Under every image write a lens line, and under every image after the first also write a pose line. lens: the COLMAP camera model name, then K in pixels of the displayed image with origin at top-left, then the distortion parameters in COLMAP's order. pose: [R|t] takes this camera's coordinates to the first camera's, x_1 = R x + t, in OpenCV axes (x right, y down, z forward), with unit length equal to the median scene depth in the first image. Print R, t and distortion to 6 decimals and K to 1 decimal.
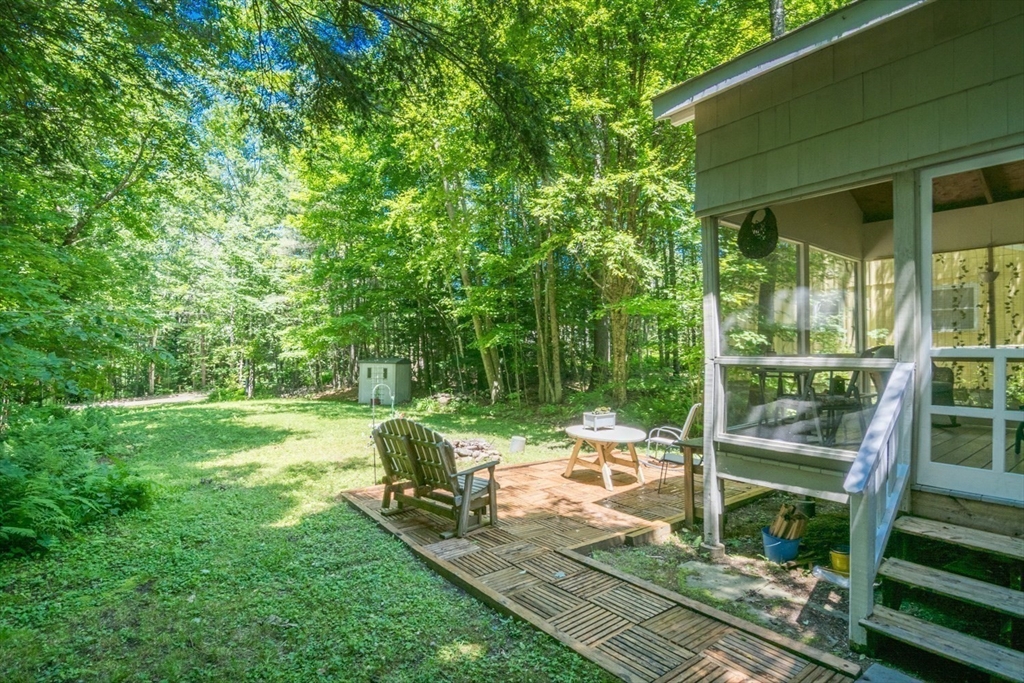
lens RADIAL K [[502.8, 0, 513.3], [0, 502.8, 347.3], [0, 0, 1]] dist [-0.002951, -0.003864]
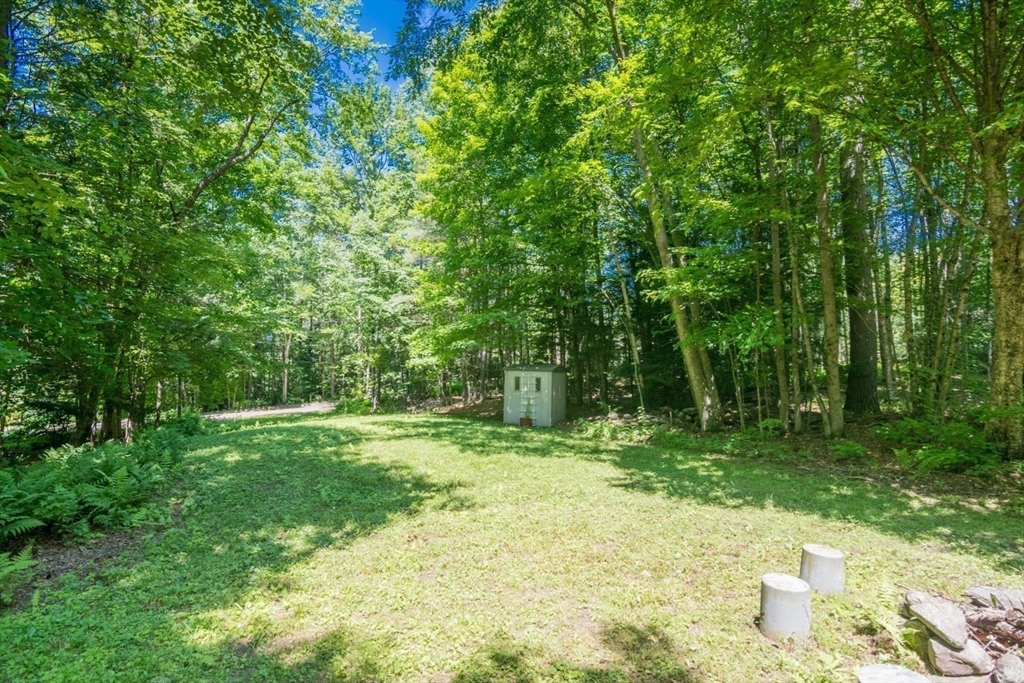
lens RADIAL K [[502.8, 0, 511.3], [0, 502.8, 342.0], [0, 0, 1]] dist [-0.002951, -0.003864]
pose [[0.974631, -0.011939, -0.223501, -0.090173], [0.004955, 0.999483, -0.031783, 0.008694], [0.223765, 0.029870, 0.974185, 0.185570]]
